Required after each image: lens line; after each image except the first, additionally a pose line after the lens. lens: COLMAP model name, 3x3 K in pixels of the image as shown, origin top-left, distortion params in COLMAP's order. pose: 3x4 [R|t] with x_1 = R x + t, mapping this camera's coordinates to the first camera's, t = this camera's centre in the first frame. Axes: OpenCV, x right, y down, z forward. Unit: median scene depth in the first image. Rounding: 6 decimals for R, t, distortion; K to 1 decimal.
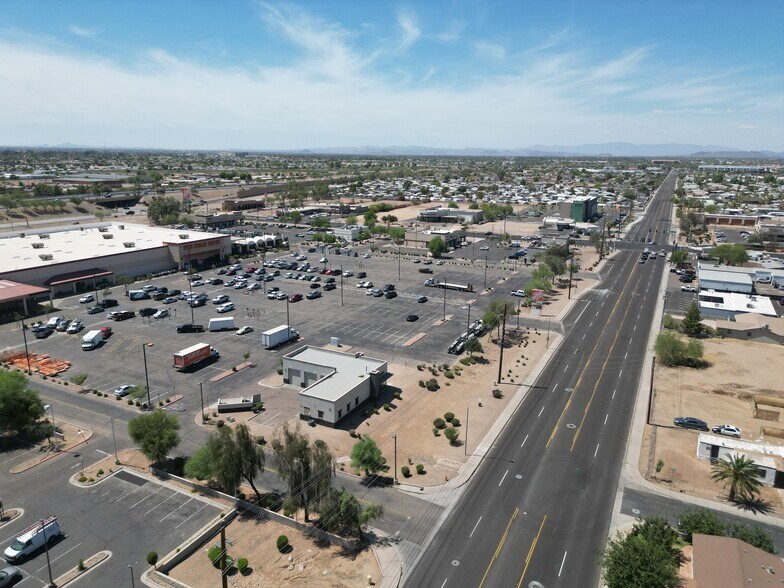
lens RADIAL K [[553.6, 0, 387.9], [0, 553.6, 292.8], [0, 0, 1]] dist [0.061597, -0.054572]
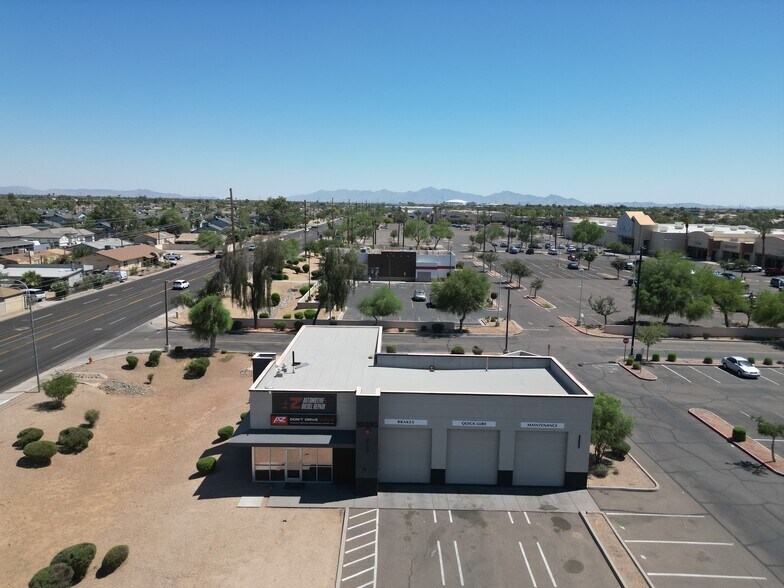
lens RADIAL K [[553.6, 0, 387.6], [0, 553.6, 292.6], [0, 0, 1]] dist [0.061597, -0.054572]
pose [[-0.890903, 0.044909, -0.451968, 0.053666], [-0.138159, 0.921150, 0.363862, -0.031682], [0.432671, 0.386609, -0.814450, 1.046244]]
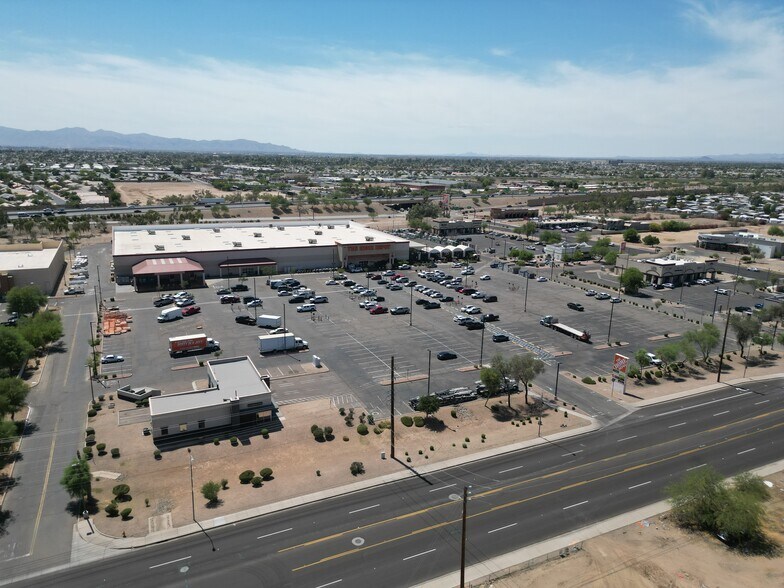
lens RADIAL K [[553.6, 0, 387.4], [0, 553.6, 291.0], [0, 0, 1]] dist [0.061597, -0.054572]
pose [[0.796954, 0.146620, -0.585975, 0.543457], [-0.155972, 0.987146, 0.034870, -0.080891], [0.583556, 0.063606, 0.809578, 0.314513]]
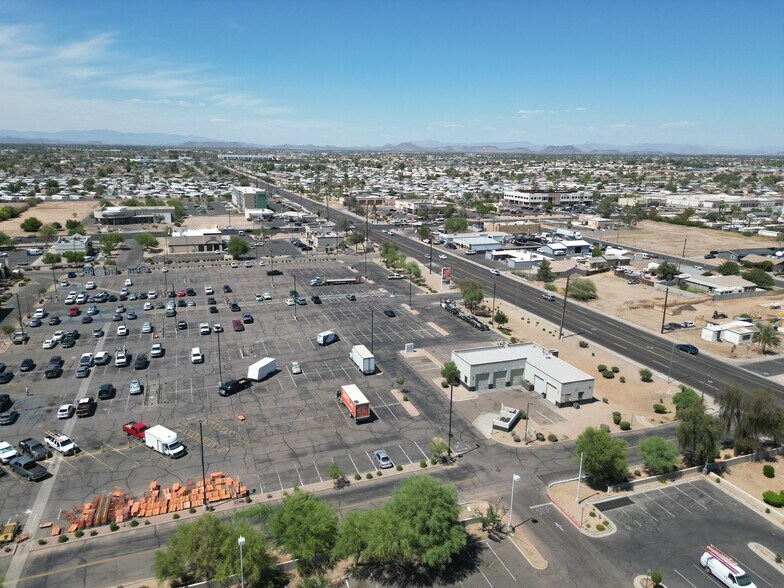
lens RADIAL K [[553.6, 0, 387.1], [0, 553.6, 294.6], [0, 0, 1]] dist [0.061597, -0.054572]
pose [[0.673161, -0.188496, 0.715069, -0.807890], [0.172680, 0.980303, 0.095852, -0.102502], [-0.719052, 0.058955, 0.692451, 0.370168]]
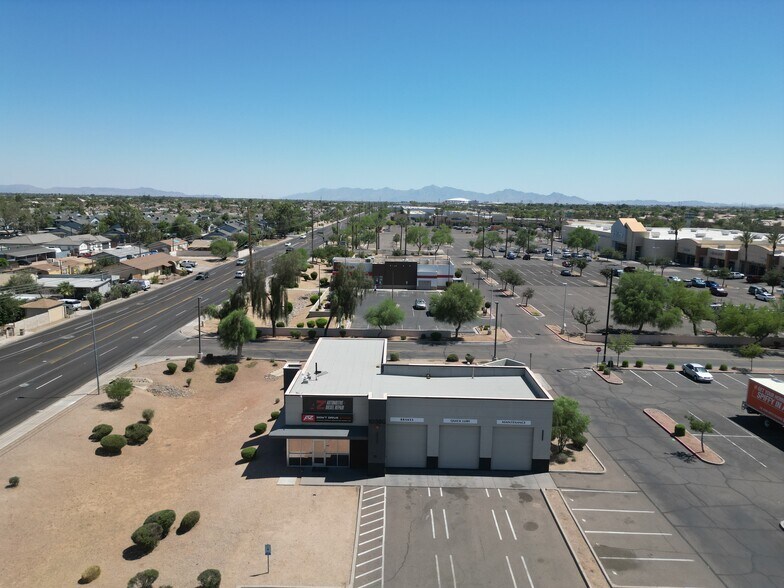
lens RADIAL K [[553.6, 0, 387.8], [0, 553.6, 294.2], [0, 0, 1]] dist [0.061597, -0.054572]
pose [[-0.892556, 0.047378, -0.448441, 0.085067], [-0.137084, 0.918892, 0.369927, -0.070461], [0.429595, 0.391655, -0.813668, 1.094699]]
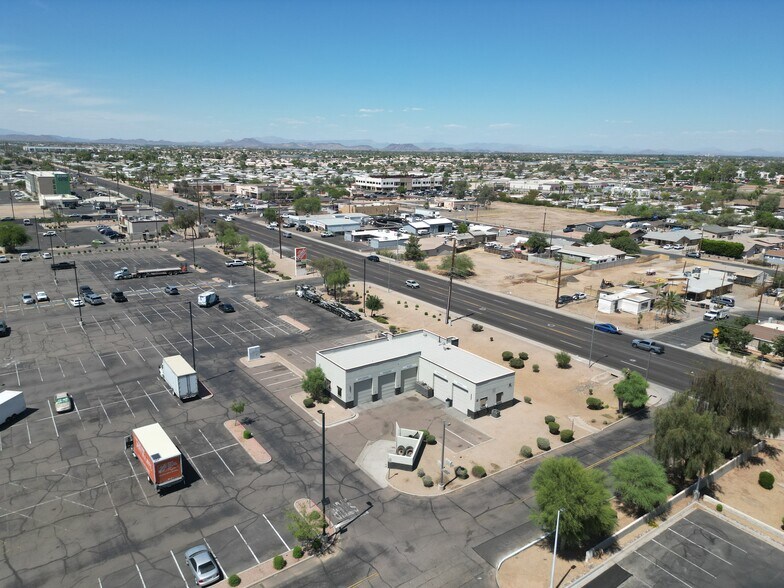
lens RADIAL K [[553.6, 0, 388.3], [0, 553.6, 292.7], [0, 0, 1]] dist [0.061597, -0.054572]
pose [[0.451982, -0.224971, 0.863192, -0.598662], [0.202299, 0.968313, 0.146441, -0.047713], [-0.868785, 0.108435, 0.483172, 0.542431]]
